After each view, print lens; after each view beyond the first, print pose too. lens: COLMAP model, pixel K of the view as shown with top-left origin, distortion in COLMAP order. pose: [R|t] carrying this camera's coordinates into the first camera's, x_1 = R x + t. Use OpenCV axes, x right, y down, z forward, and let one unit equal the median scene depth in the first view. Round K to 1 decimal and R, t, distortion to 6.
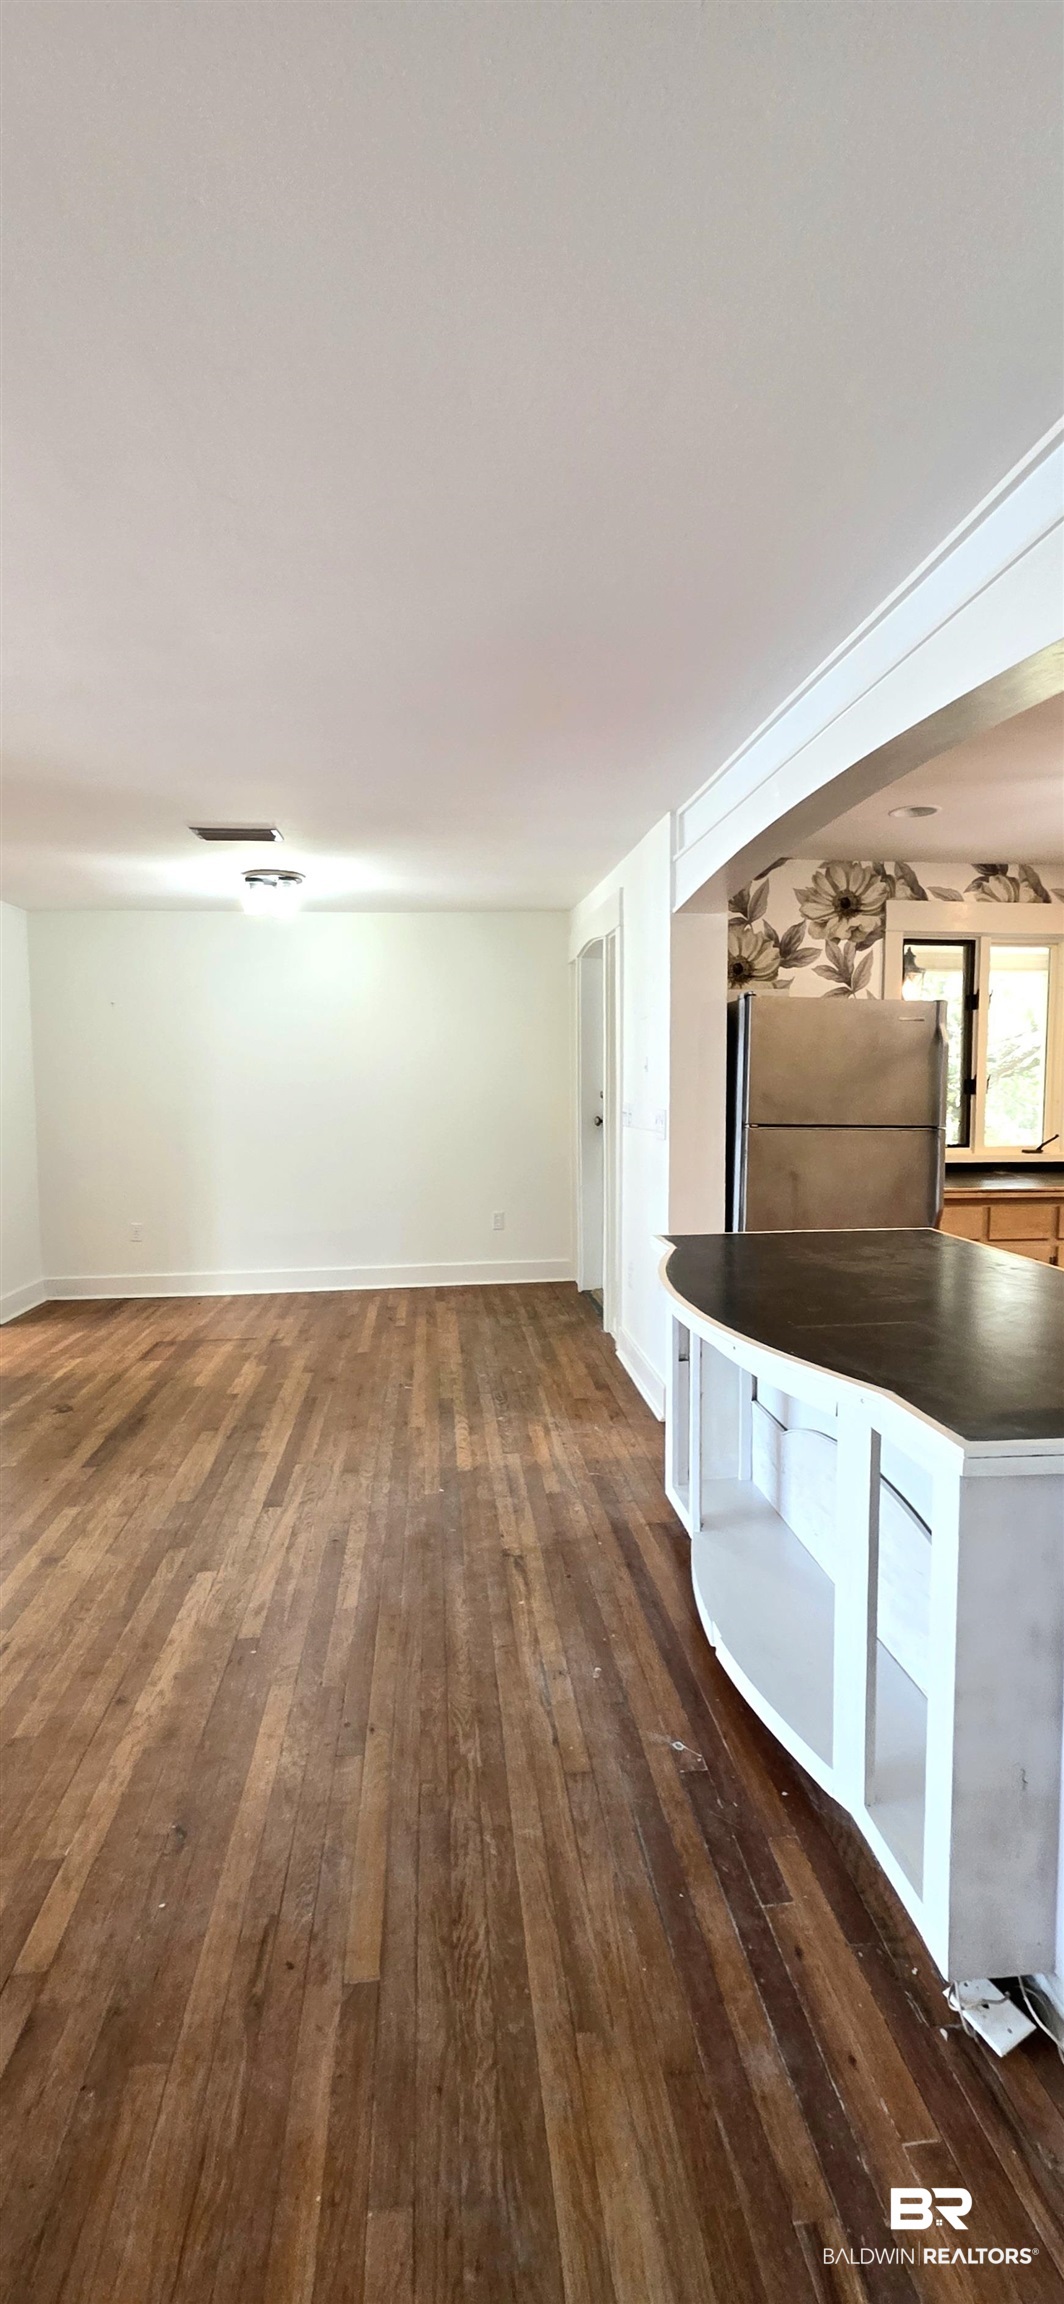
lens RADIAL K [[967.1, 0, 537.9], [0, 967.1, 1161.3], [0, 0, 1]] dist [-0.001879, -0.000134]
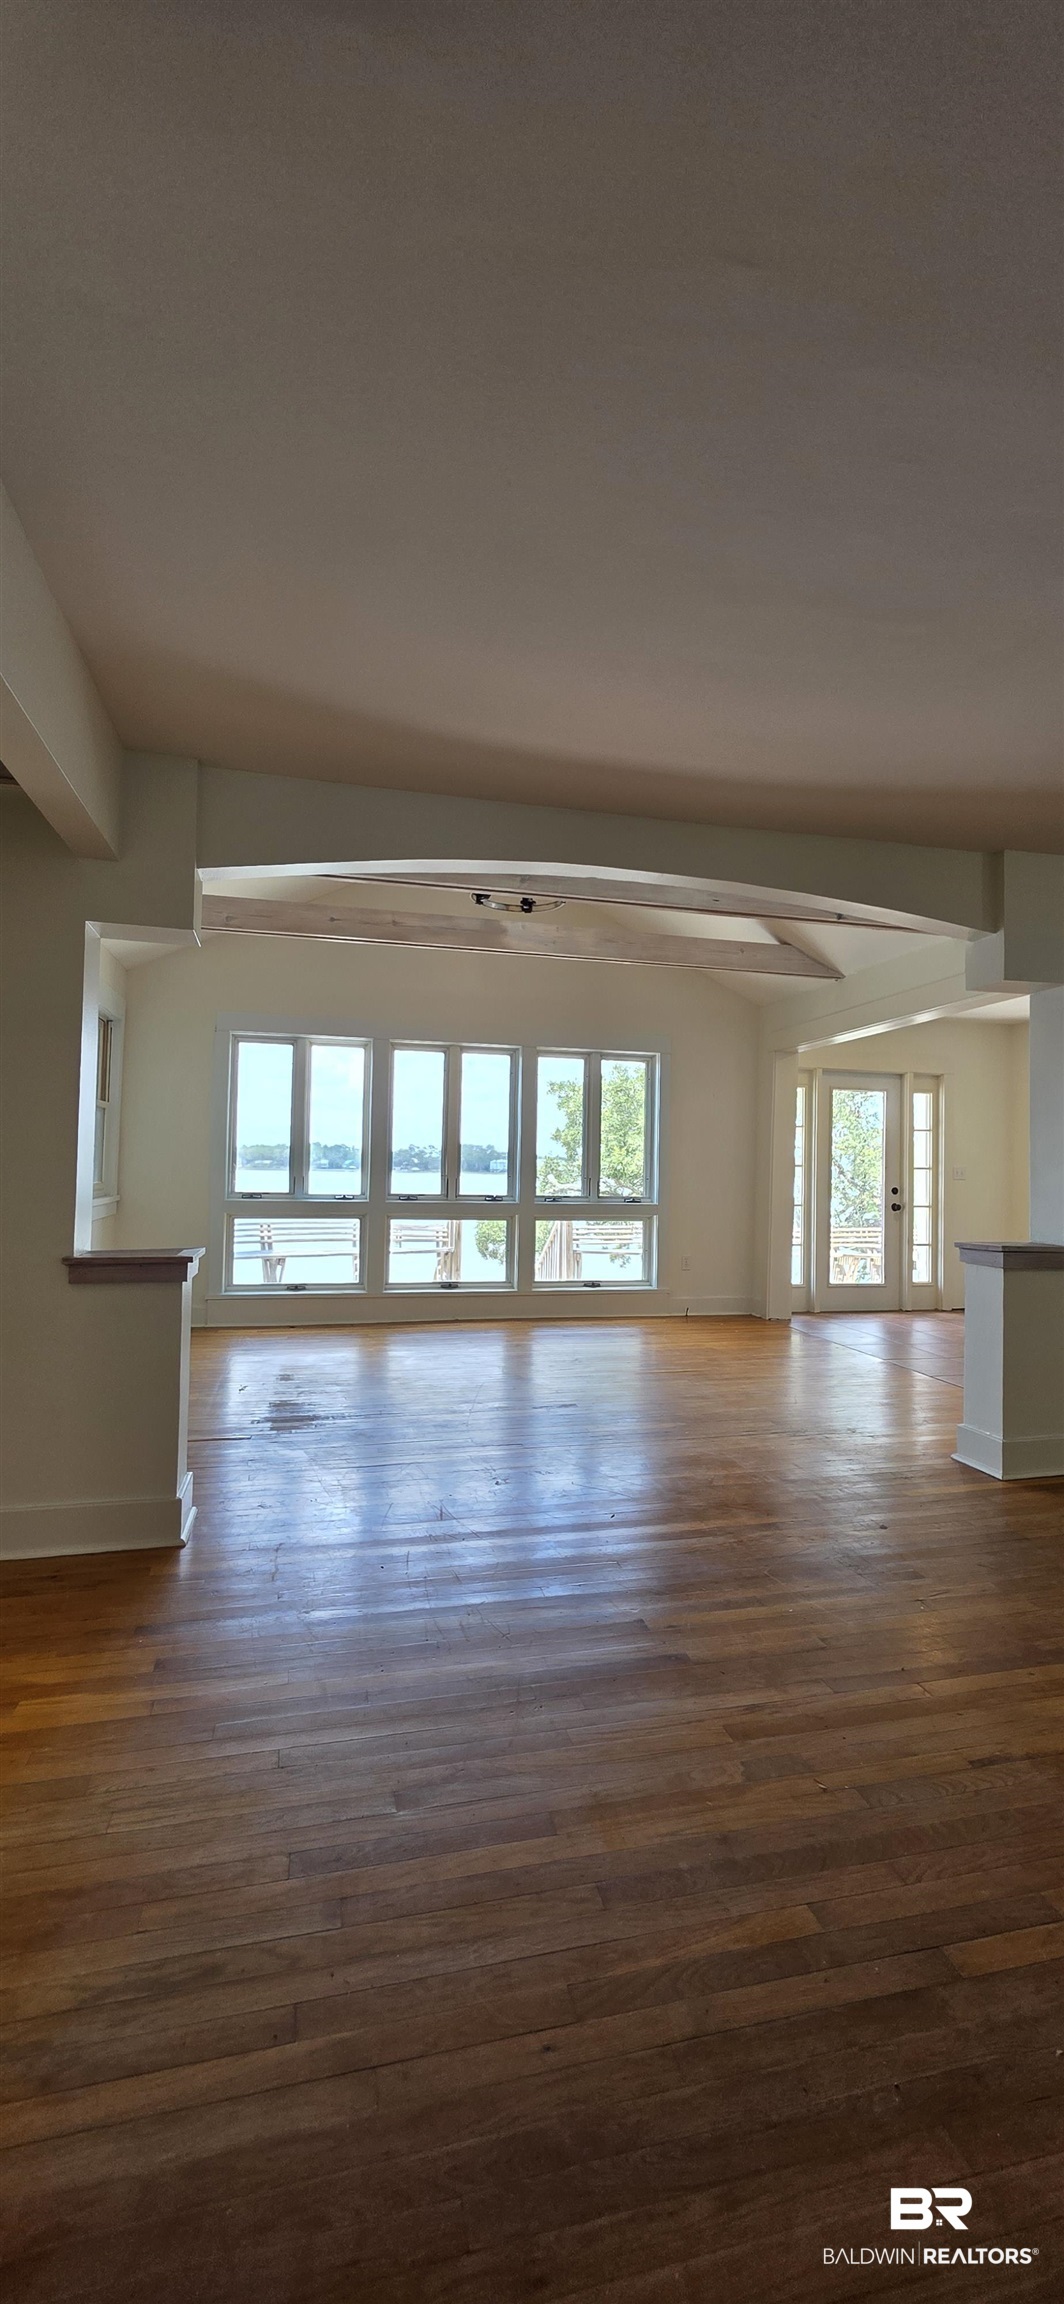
lens RADIAL K [[916.9, 0, 536.4], [0, 916.9, 1147.6], [0, 0, 1]] dist [-0.008471, 0.001284]
pose [[0.119729, -0.021273, -0.992579, 0.334076], [-0.096745, 0.994762, -0.032989, 0.120984], [0.988082, 0.099977, 0.117043, 0.427847]]
